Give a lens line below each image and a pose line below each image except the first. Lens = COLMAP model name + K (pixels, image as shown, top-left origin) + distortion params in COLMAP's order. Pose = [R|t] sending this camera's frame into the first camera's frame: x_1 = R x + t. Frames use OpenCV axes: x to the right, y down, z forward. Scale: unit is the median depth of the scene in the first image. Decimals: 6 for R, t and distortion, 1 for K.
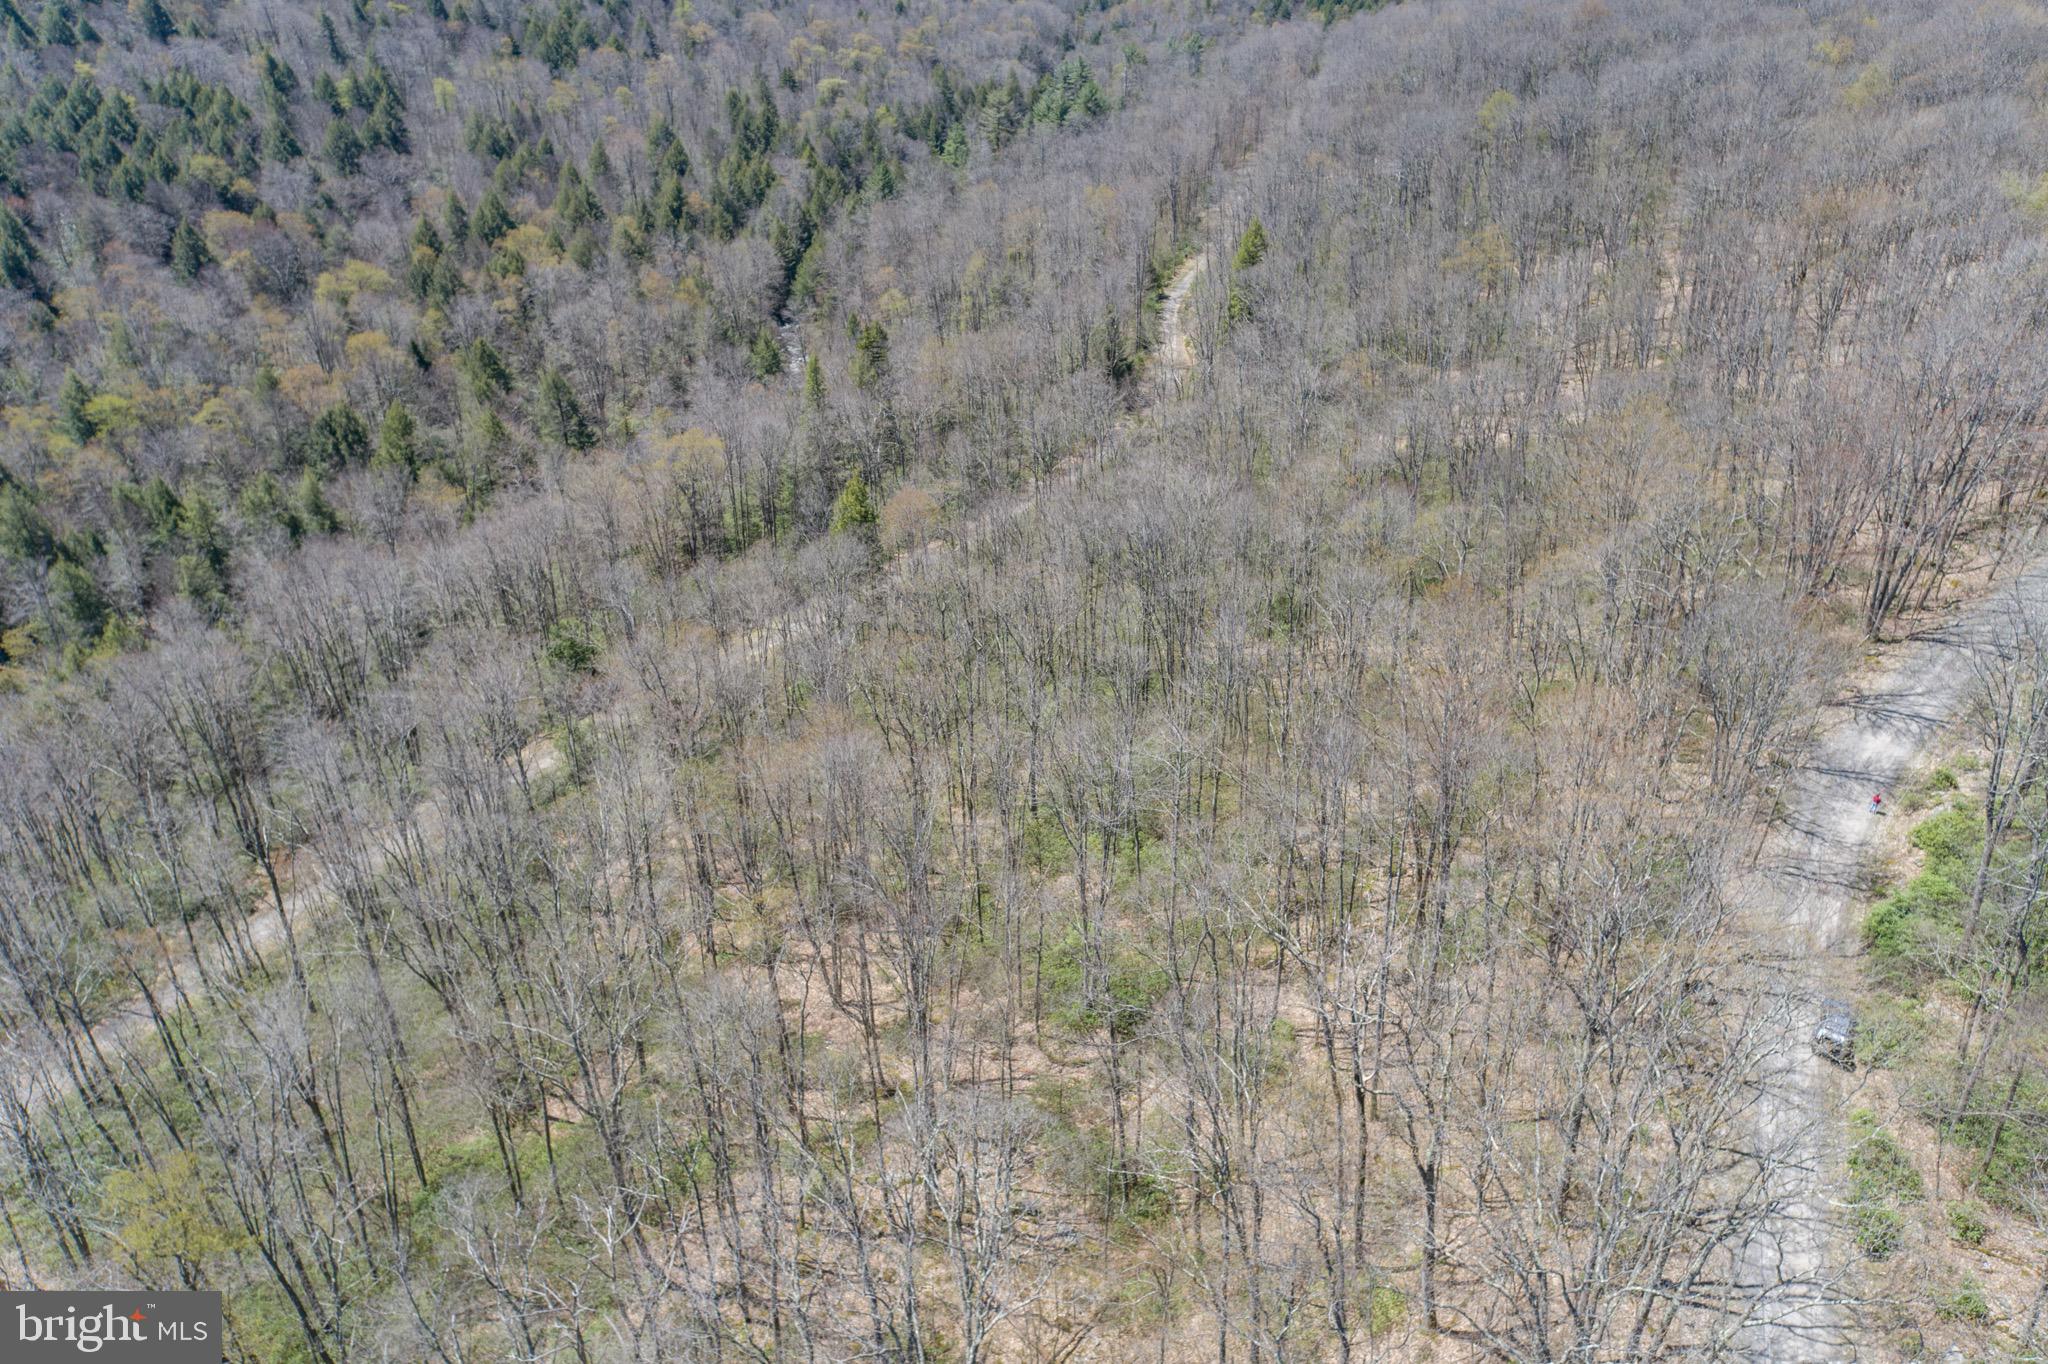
lens RADIAL K [[1375.5, 0, 1016.6], [0, 1375.5, 673.2], [0, 0, 1]] dist [-0.009477, 0.014121]
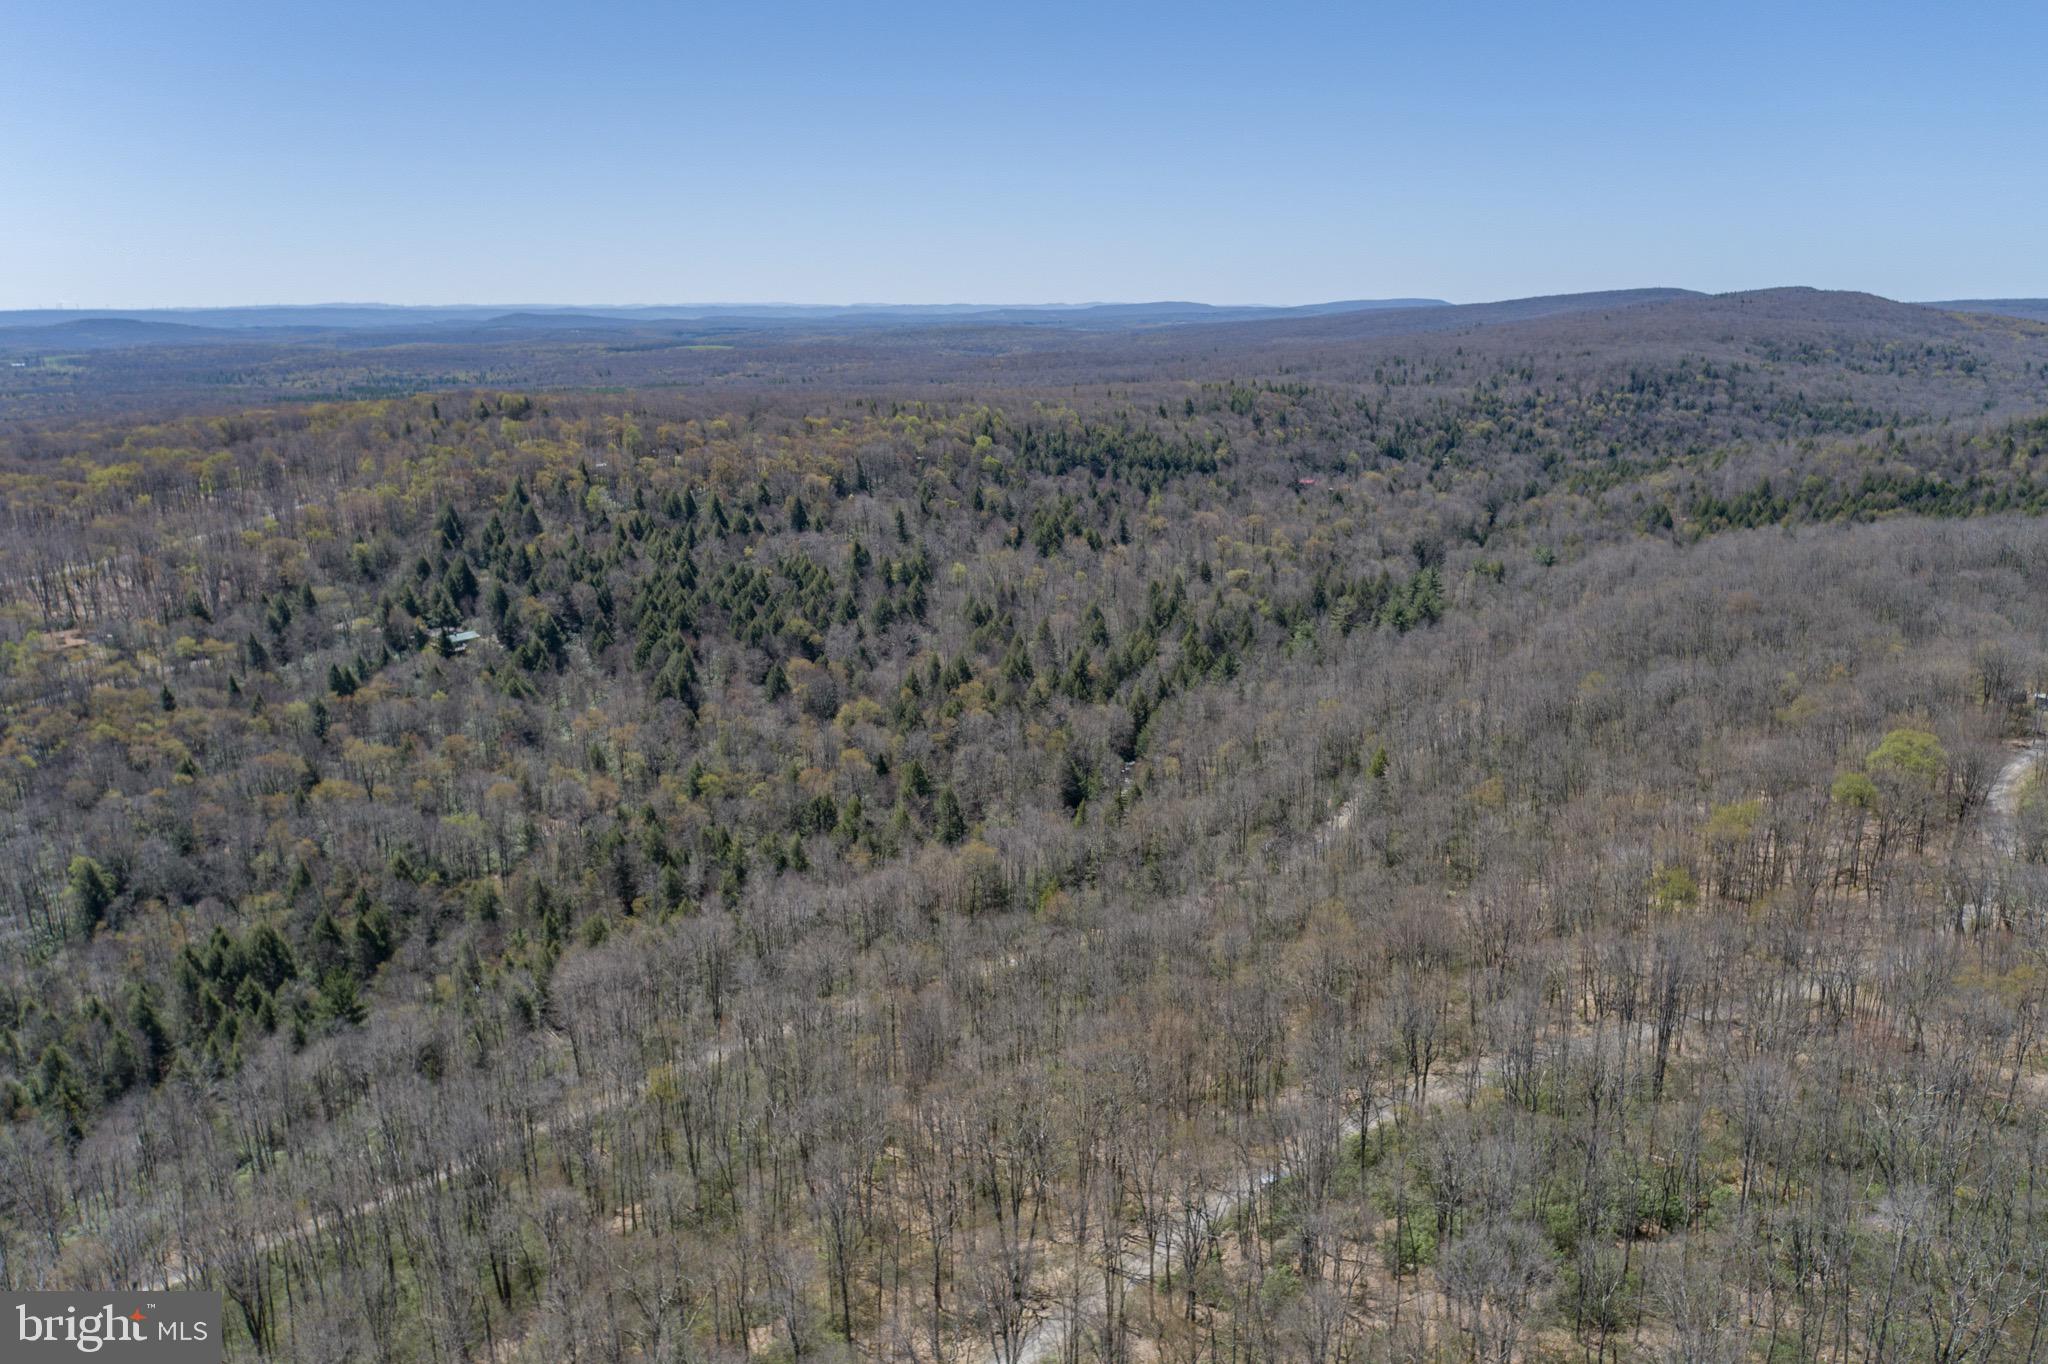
lens RADIAL K [[1375.5, 0, 1016.6], [0, 1375.5, 673.2], [0, 0, 1]] dist [-0.009477, 0.014121]
pose [[0.929847, 0.082241, -0.358638, 0.240114], [-0.175935, 0.955433, -0.237055, 0.017440], [0.323159, 0.283522, 0.902875, -0.370793]]
